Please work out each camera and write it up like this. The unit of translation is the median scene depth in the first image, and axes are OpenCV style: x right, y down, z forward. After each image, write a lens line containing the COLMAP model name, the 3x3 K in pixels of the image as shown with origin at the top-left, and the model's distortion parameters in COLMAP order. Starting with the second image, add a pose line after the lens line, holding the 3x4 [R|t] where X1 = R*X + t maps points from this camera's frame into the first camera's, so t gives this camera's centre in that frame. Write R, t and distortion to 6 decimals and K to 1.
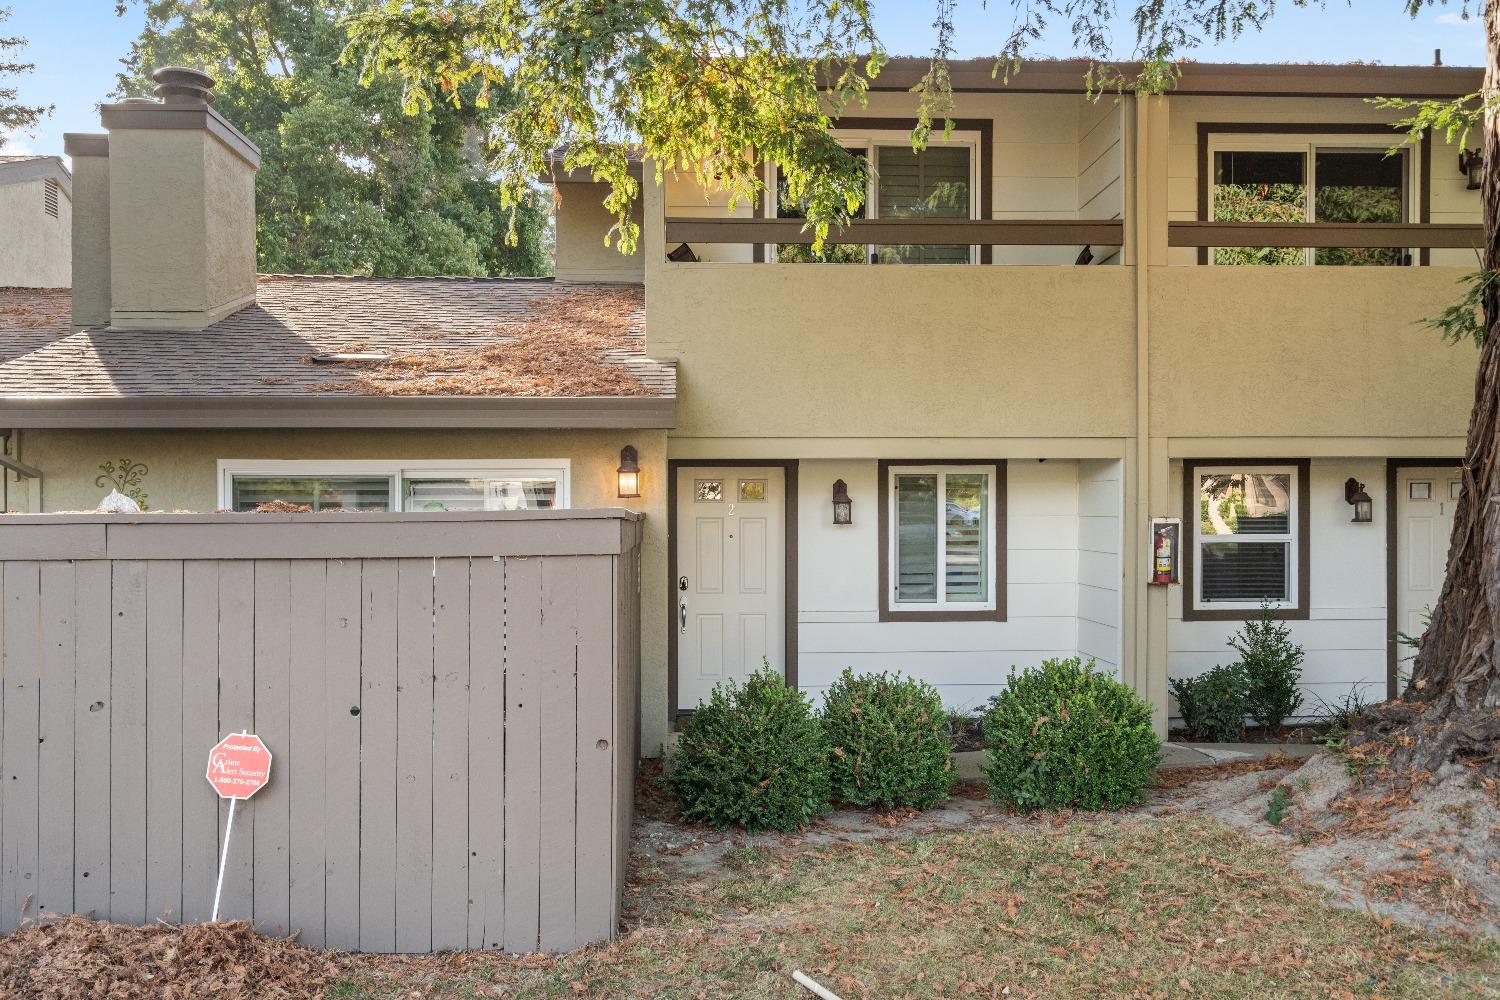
lens RADIAL K [[1347.0, 0, 750.1], [0, 1347.0, 502.4], [0, 0, 1]] dist [-0.005808, -0.003999]
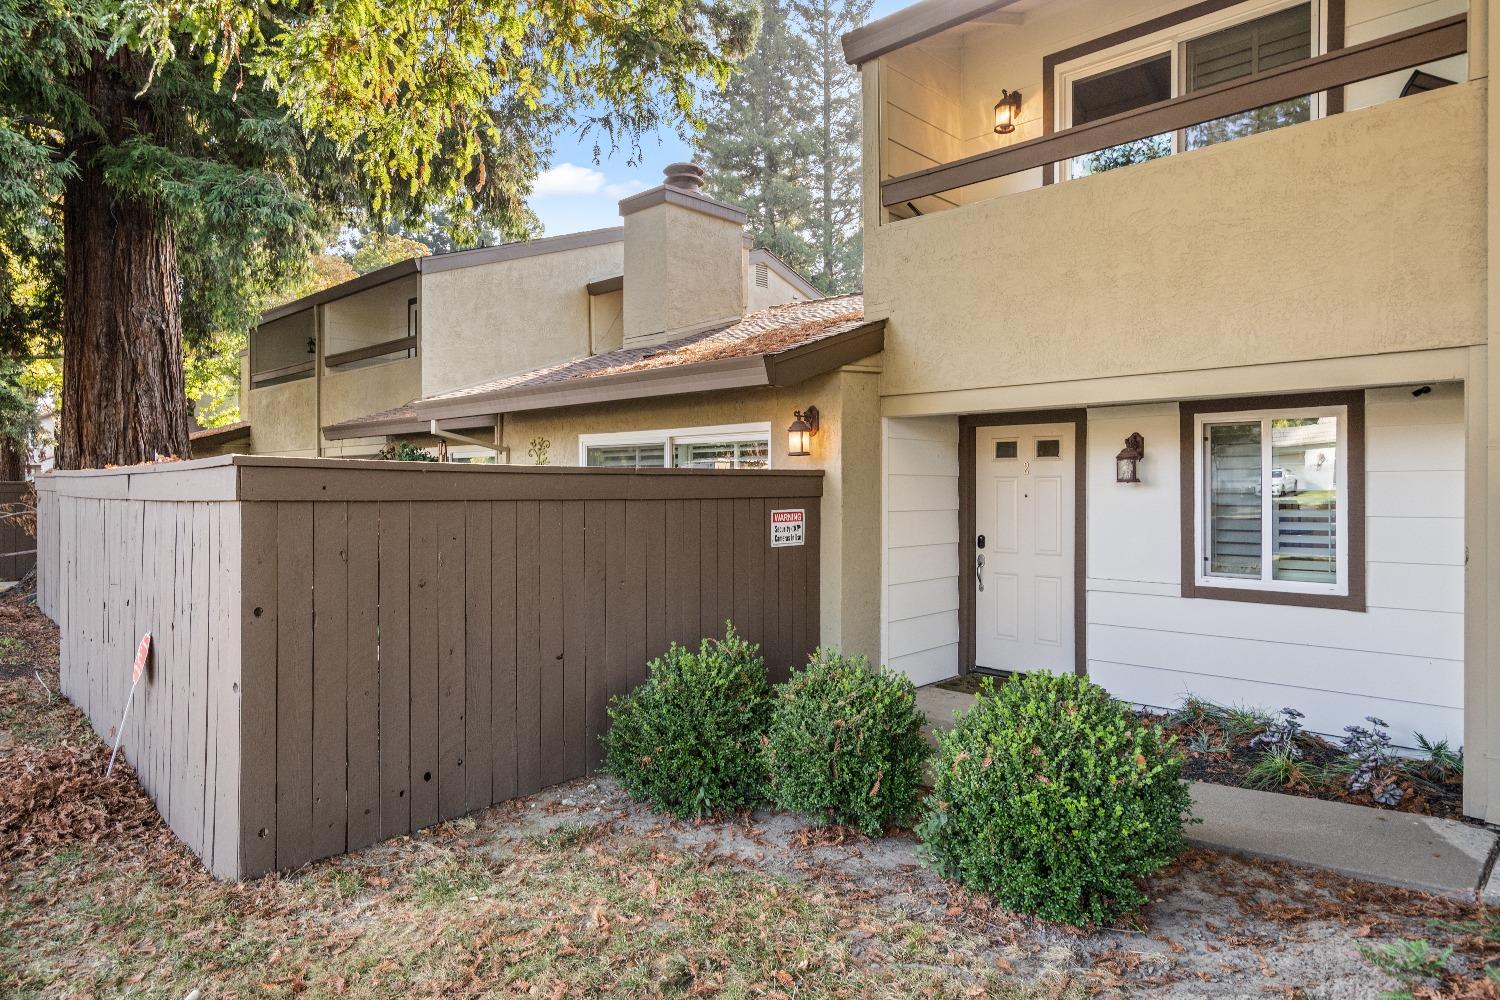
lens RADIAL K [[899.6, 0, 749.3], [0, 899.6, 495.4], [0, 0, 1]] dist [-0.003213, 0.000947]
pose [[0.675609, 0.008987, -0.737205, 0.332199], [0.003732, 0.999871, 0.015609, 0.013930], [0.737251, -0.013296, 0.675488, 0.410602]]
